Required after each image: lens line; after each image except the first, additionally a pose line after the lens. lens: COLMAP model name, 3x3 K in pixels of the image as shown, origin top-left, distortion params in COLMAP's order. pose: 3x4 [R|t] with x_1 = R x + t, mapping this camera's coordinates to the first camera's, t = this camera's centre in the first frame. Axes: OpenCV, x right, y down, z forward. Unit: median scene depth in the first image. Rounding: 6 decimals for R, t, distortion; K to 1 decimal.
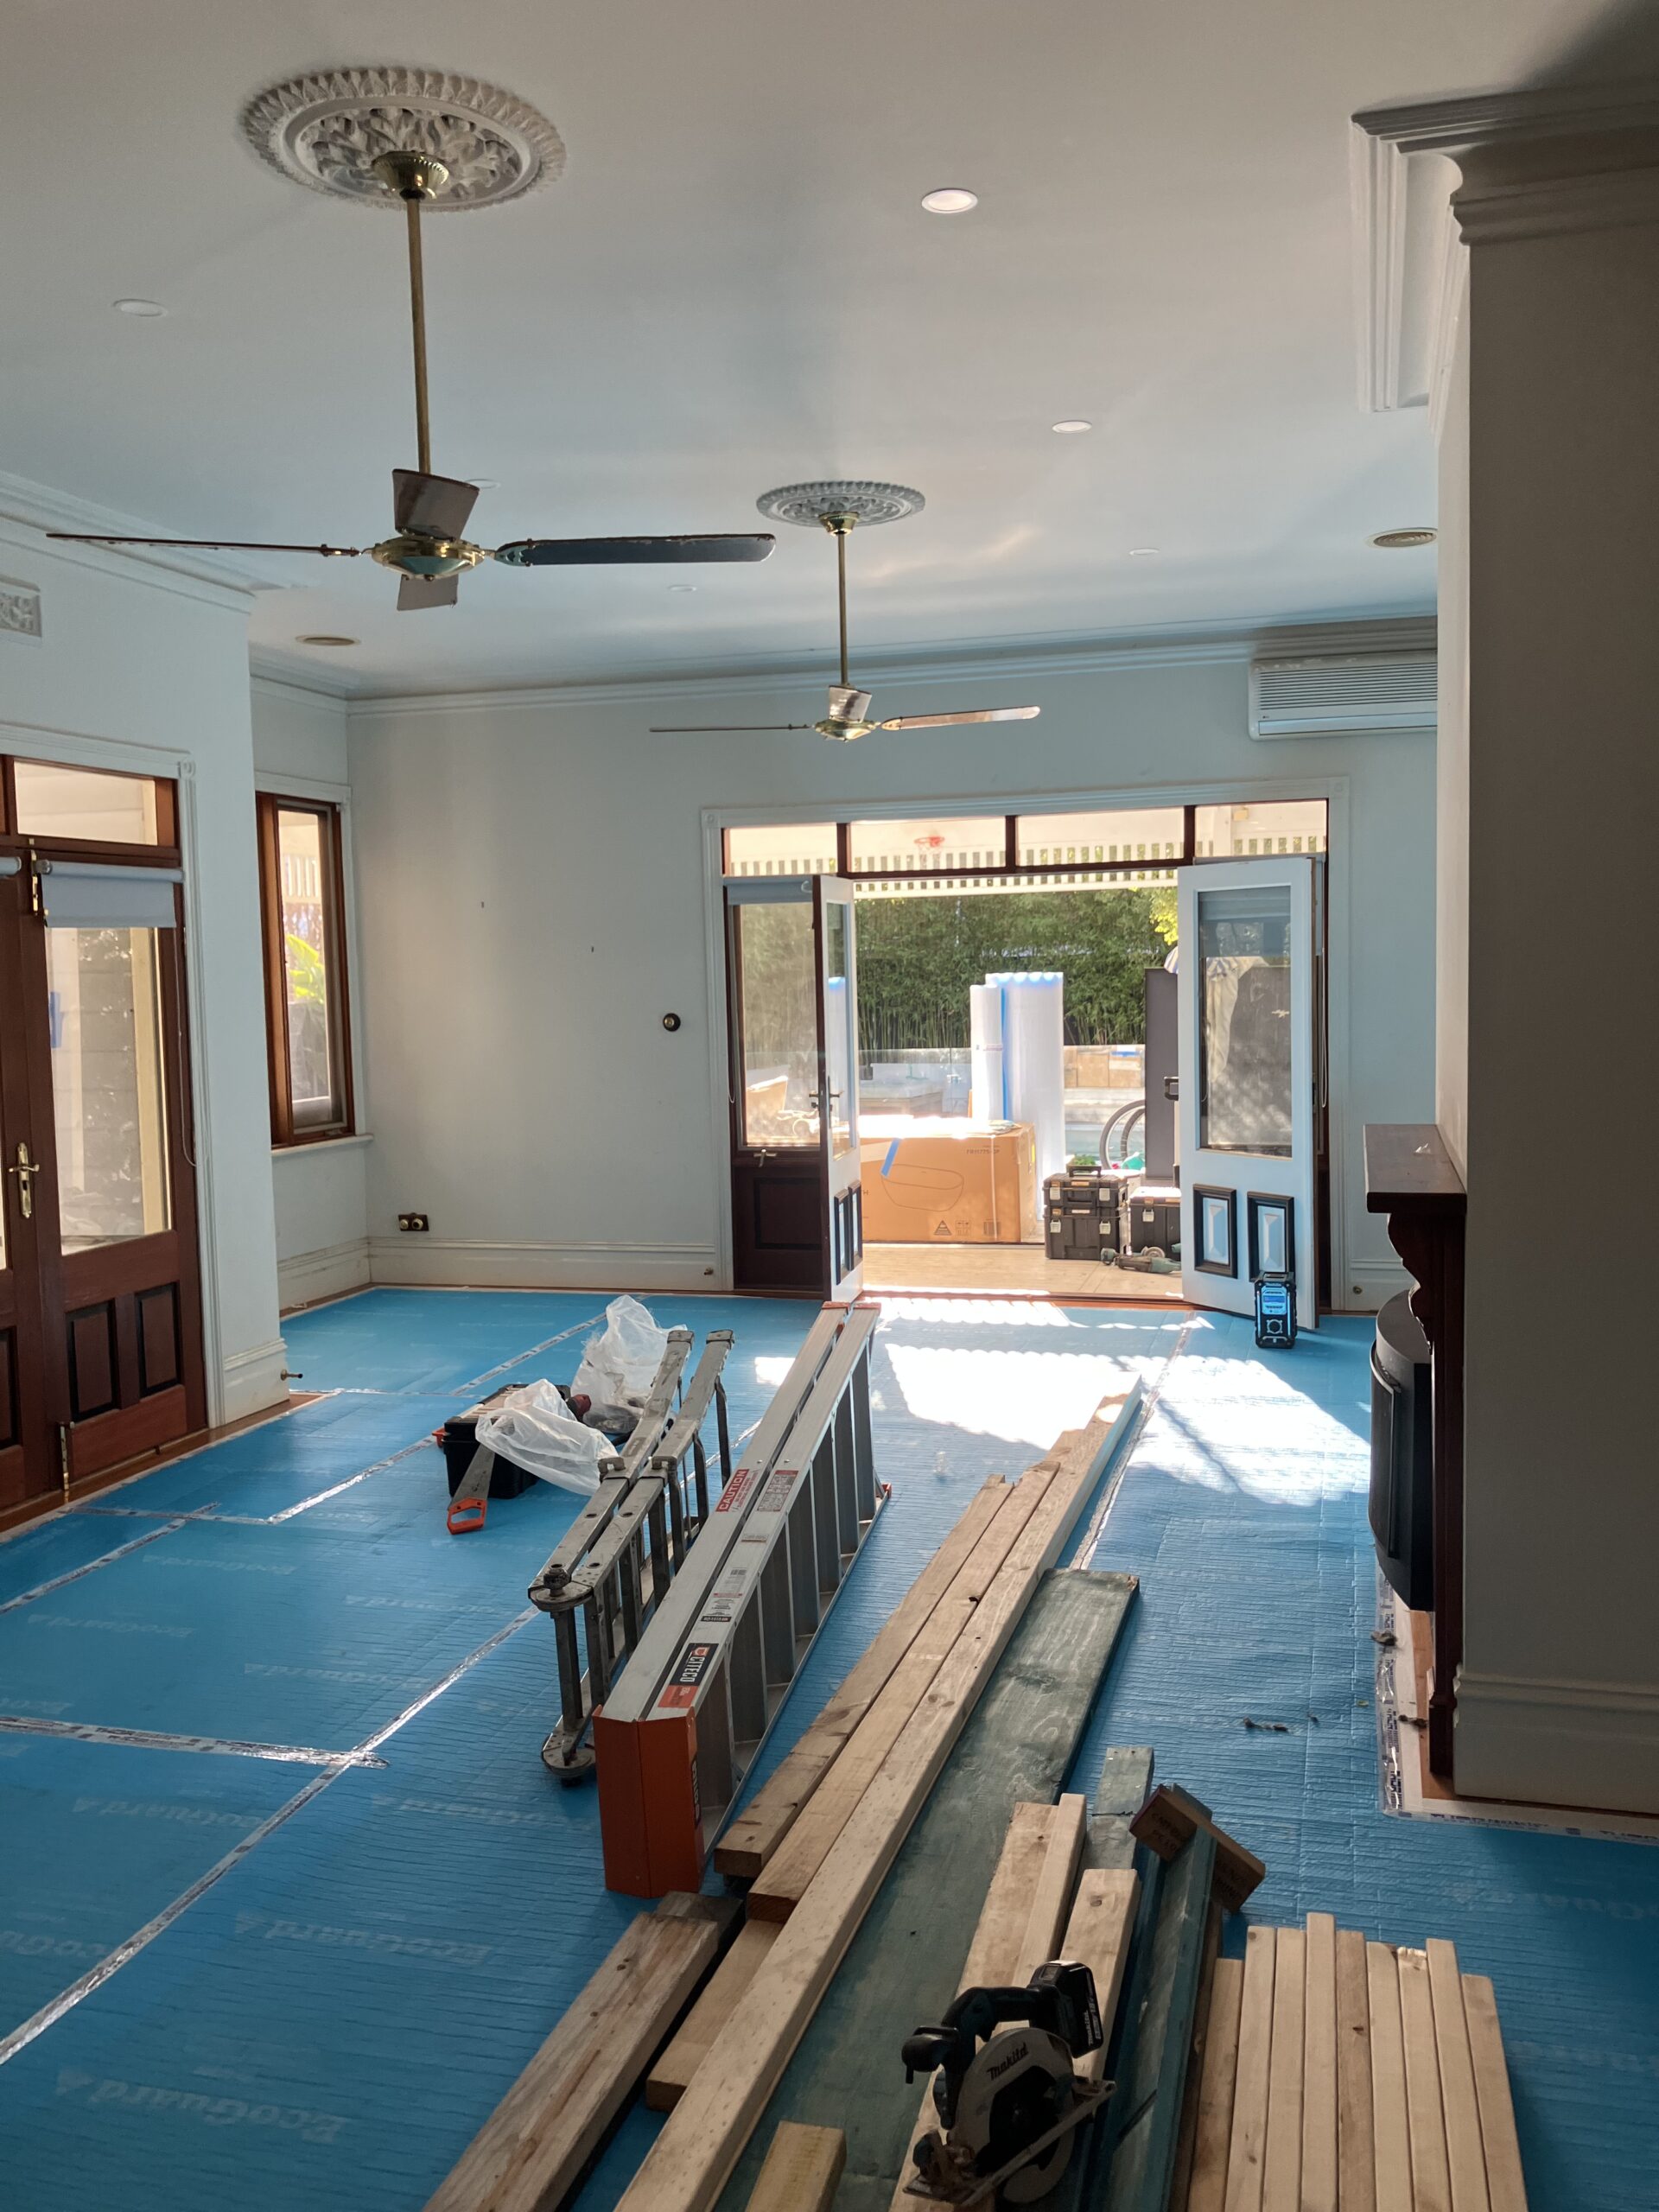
lens RADIAL K [[1772.9, 0, 848.9], [0, 1772.9, 1106.9], [0, 0, 1]] dist [0.009117, 0.004942]
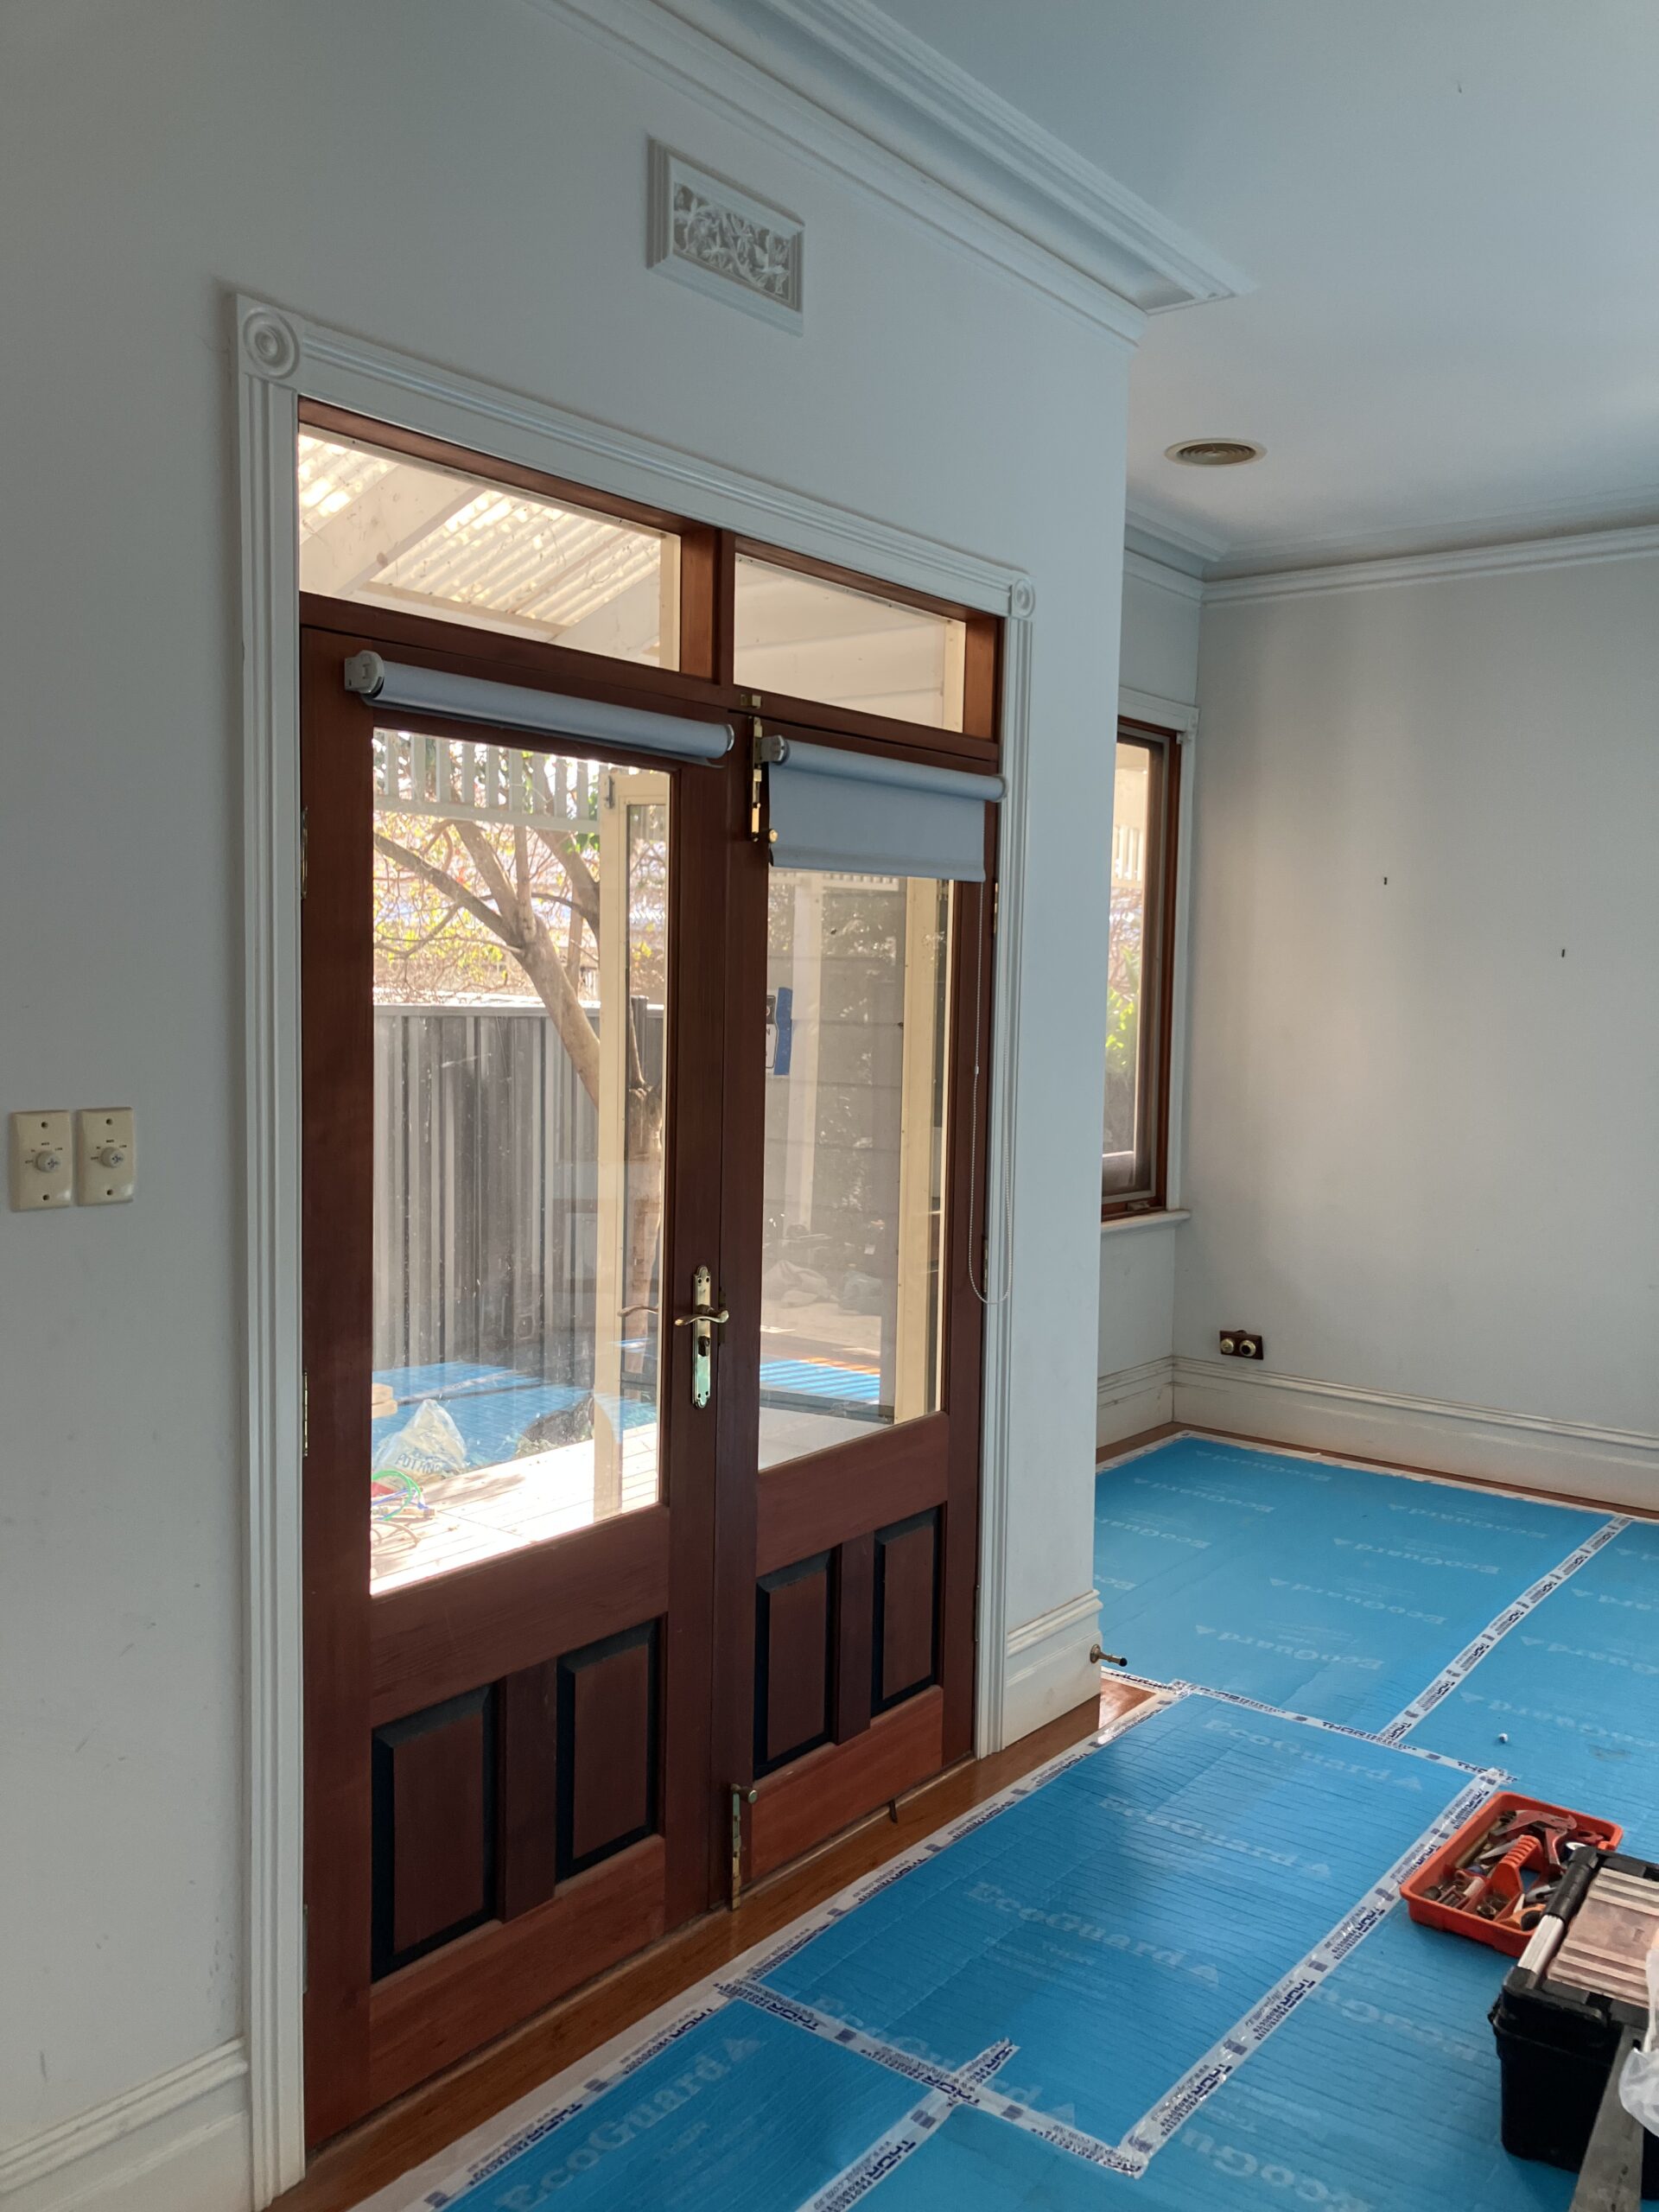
lens RADIAL K [[1772.9, 0, 830.2], [0, 1772.9, 1111.1], [0, 0, 1]] dist [0.009117, 0.004942]
pose [[0.919823, 0.064166, -0.387051, -0.202491], [-0.066714, 0.997749, 0.006864, -0.029057], [0.386620, 0.019508, 0.922033, 0.466290]]
